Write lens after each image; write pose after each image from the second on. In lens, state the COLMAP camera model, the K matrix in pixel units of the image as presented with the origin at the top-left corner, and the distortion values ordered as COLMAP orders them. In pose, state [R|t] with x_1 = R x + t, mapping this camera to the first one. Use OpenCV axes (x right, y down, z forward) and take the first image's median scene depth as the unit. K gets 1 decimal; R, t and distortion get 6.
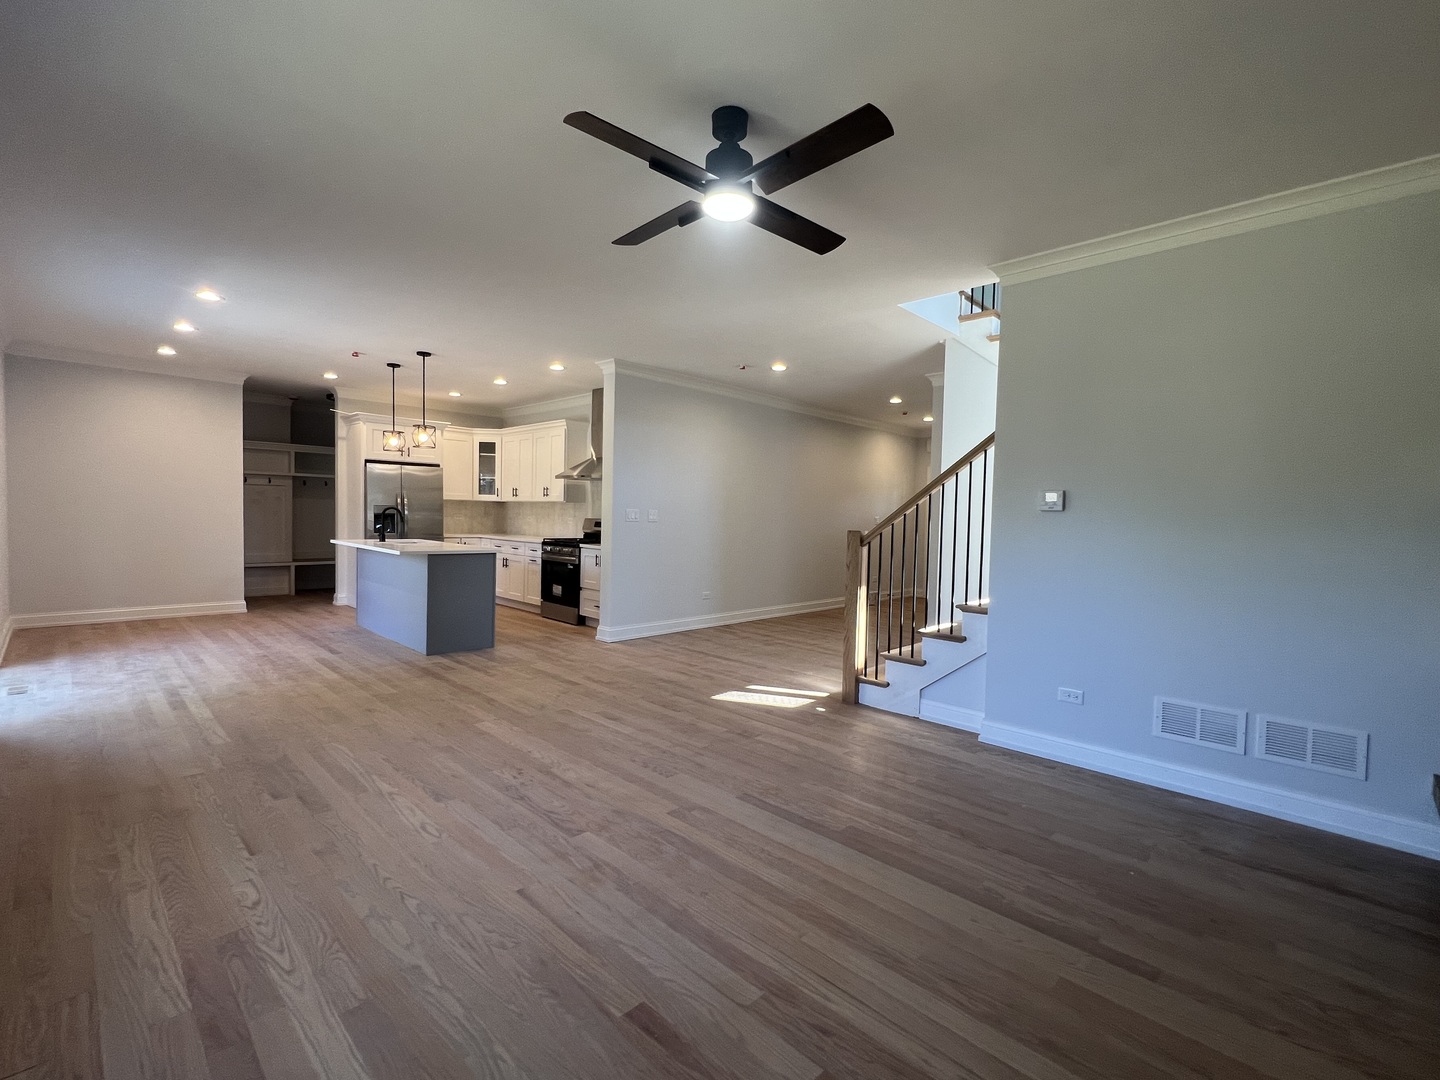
lens RADIAL K [[650.4, 0, 713.4], [0, 650.4, 537.6], [0, 0, 1]] dist [-0.000910, 0.000484]
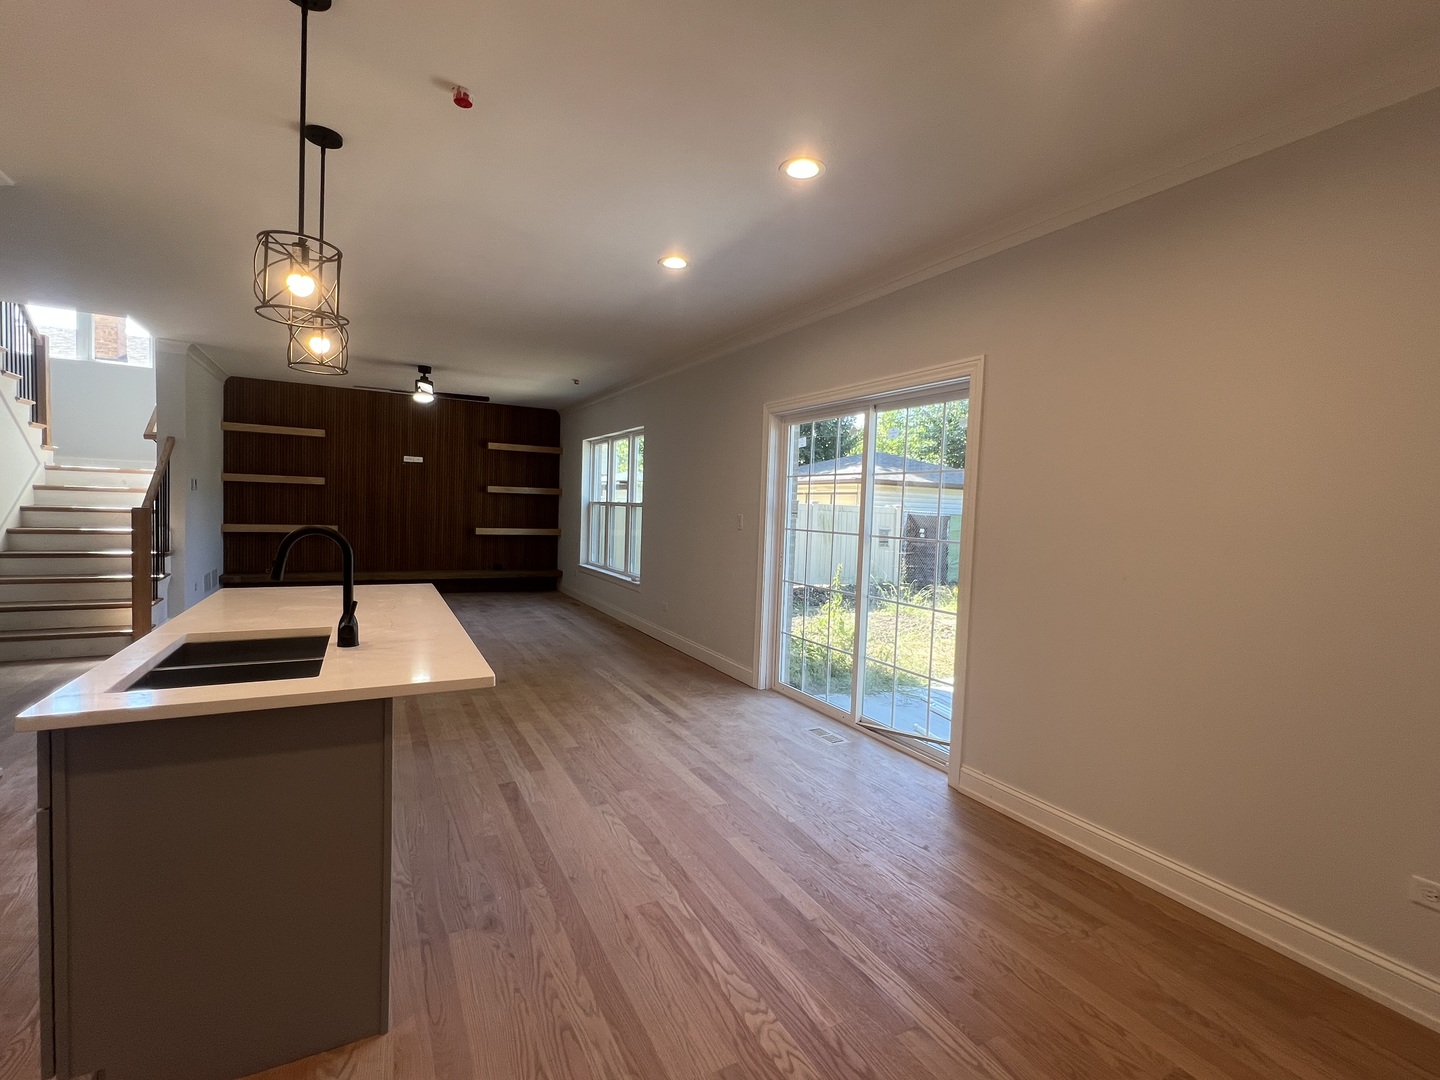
lens RADIAL K [[650.4, 0, 713.4], [0, 650.4, 537.6], [0, 0, 1]] dist [-0.000910, 0.000484]
pose [[-0.954260, -0.074316, 0.289594, -1.092544], [-0.050346, 0.994725, 0.089369, -0.112033], [-0.294708, 0.070702, -0.952968, 1.791405]]
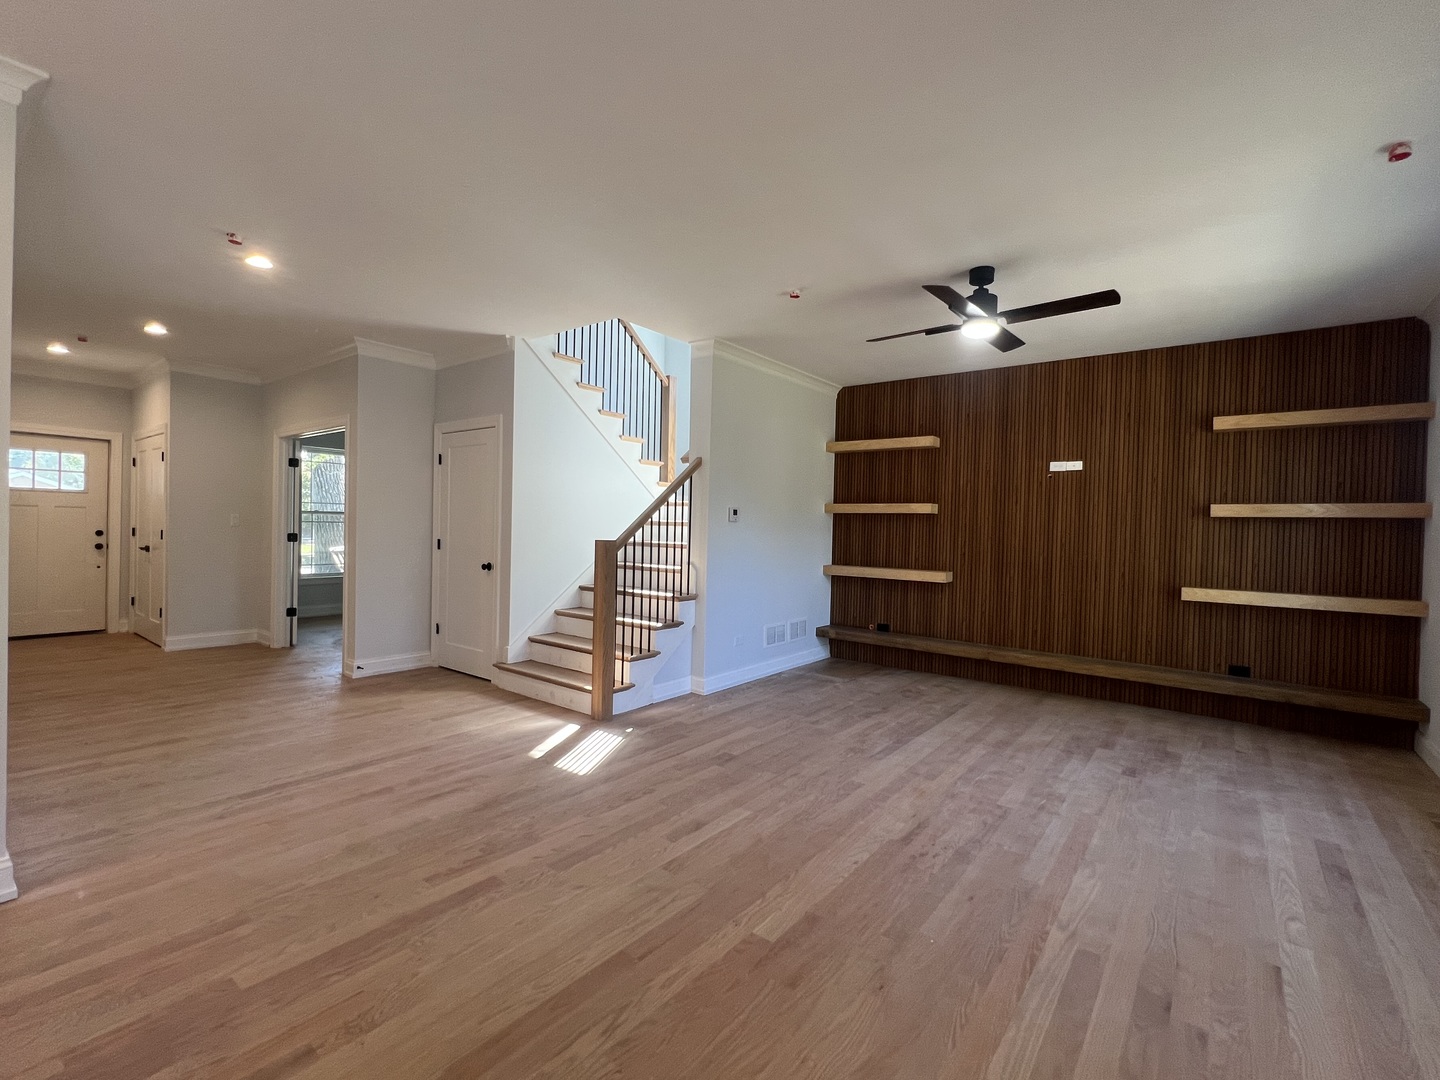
lens RADIAL K [[650.4, 0, 713.4], [0, 650.4, 537.6], [0, 0, 1]] dist [-0.000910, 0.000484]
pose [[-0.109401, -0.045588, 0.992952, -0.738862], [0.008001, 0.998875, 0.046741, -0.057224], [-0.993966, 0.013058, -0.108913, 0.929251]]
